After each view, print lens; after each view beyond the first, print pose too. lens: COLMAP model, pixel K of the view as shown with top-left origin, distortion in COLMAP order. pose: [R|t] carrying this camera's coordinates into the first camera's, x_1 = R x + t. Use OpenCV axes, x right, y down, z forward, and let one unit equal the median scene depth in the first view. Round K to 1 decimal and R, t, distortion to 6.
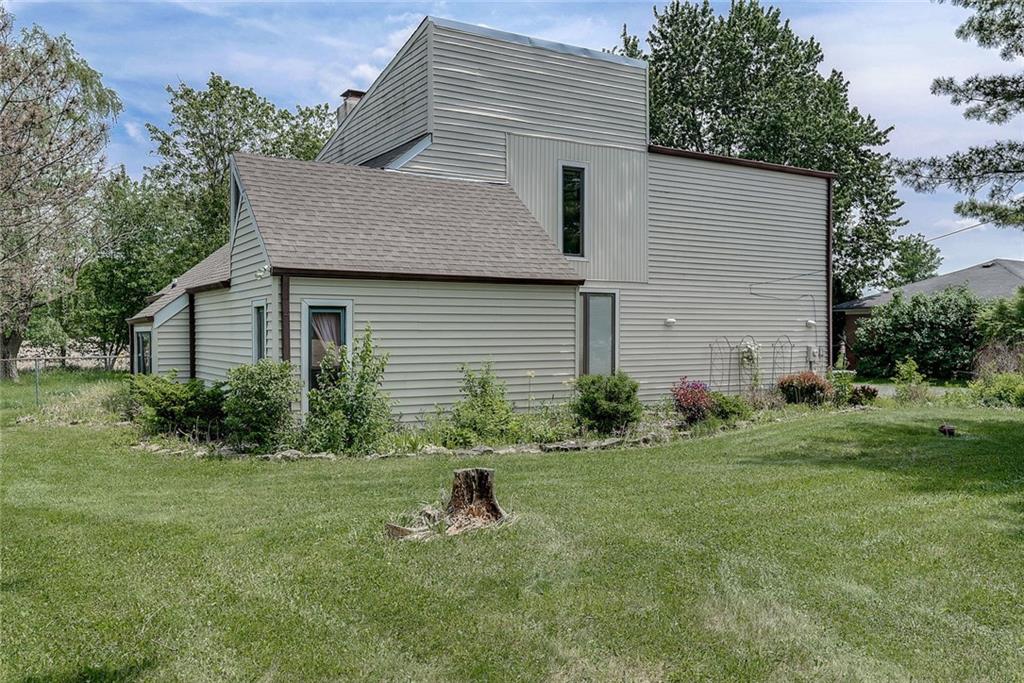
lens RADIAL K [[859.4, 0, 512.4], [0, 859.4, 341.0], [0, 0, 1]] dist [0.000553, 0.000014]
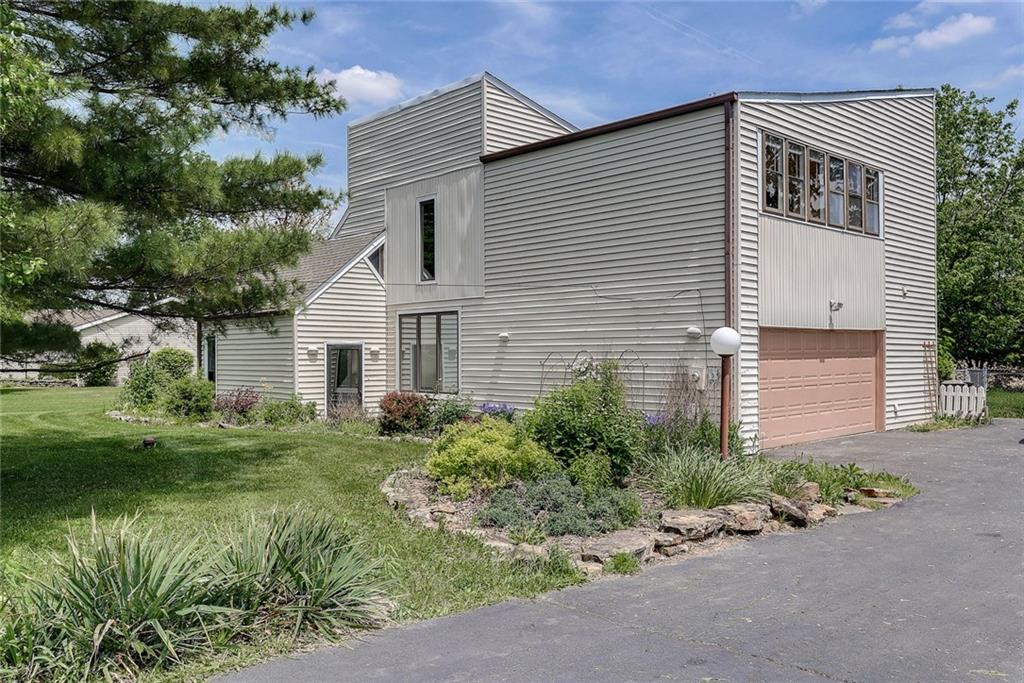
lens RADIAL K [[842.1, 0, 512.0], [0, 842.1, 343.5], [0, 0, 1]] dist [-0.001027, -0.000033]
pose [[0.210719, -0.011807, -0.977475, 1.145605], [-0.005514, 0.999897, -0.013266, -0.002508], [0.977531, 0.008185, 0.210632, 0.864030]]
